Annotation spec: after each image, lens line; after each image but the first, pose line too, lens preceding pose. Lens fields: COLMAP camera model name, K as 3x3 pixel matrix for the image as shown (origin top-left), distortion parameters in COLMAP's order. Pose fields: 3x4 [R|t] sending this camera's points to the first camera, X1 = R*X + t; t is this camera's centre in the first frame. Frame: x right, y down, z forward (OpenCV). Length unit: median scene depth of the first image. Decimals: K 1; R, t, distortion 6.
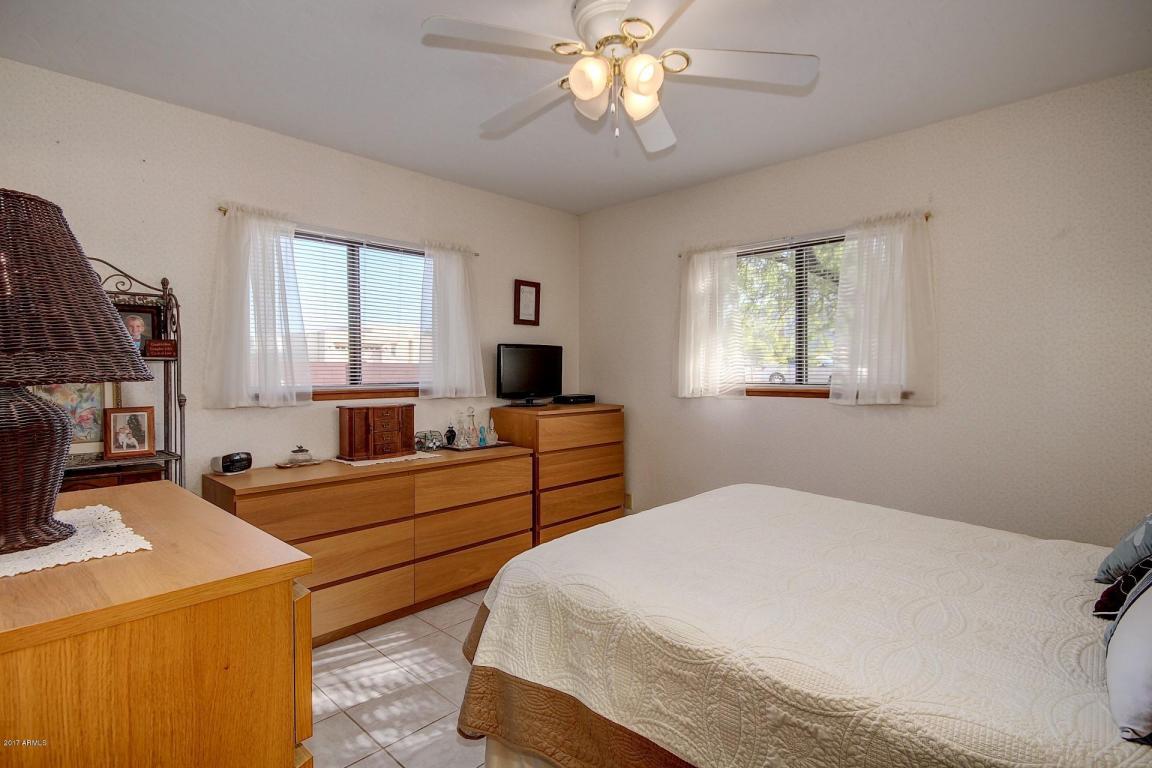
lens RADIAL K [[553.9, 0, 580.3], [0, 553.9, 382.8], [0, 0, 1]] dist [0.001030, -0.000104]
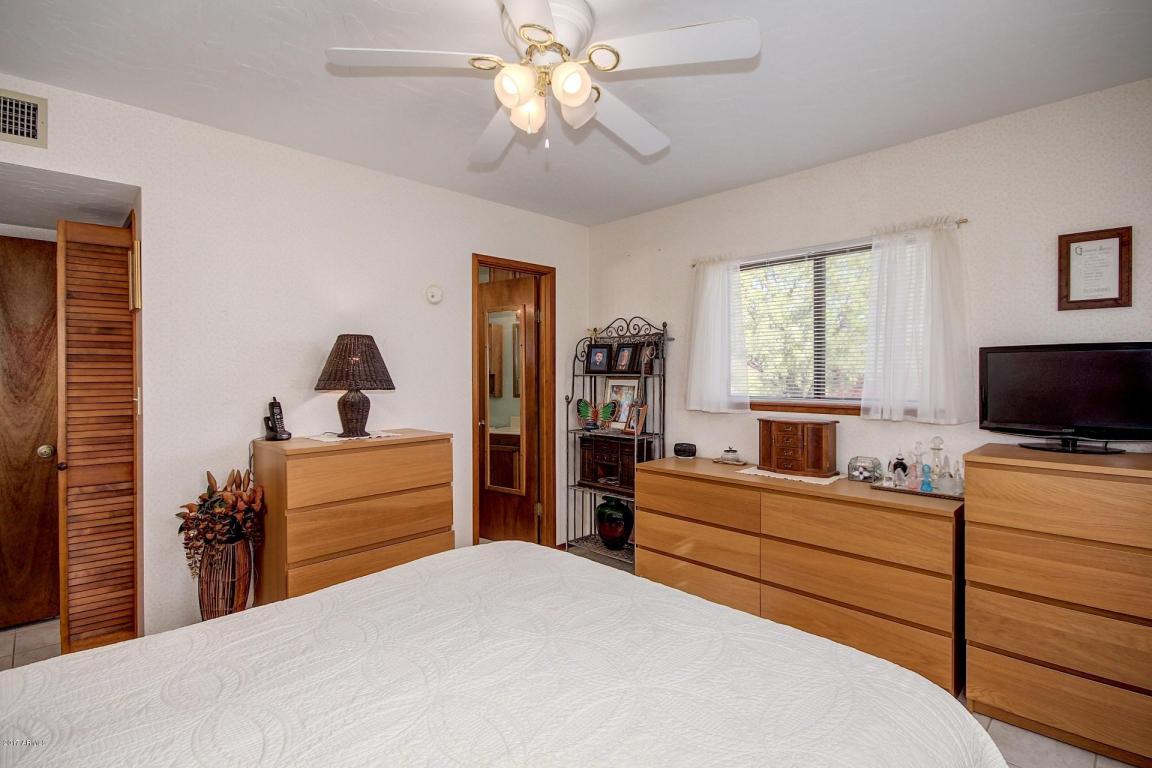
lens RADIAL K [[563.4, 0, 588.7], [0, 563.4, 376.1], [0, 0, 1]] dist [-0.001162, -0.000777]
pose [[-0.027028, 0.003365, -0.999629, 0.614370], [-0.026089, 0.999651, 0.004070, -0.030225], [0.999294, 0.026189, -0.026931, 0.629440]]
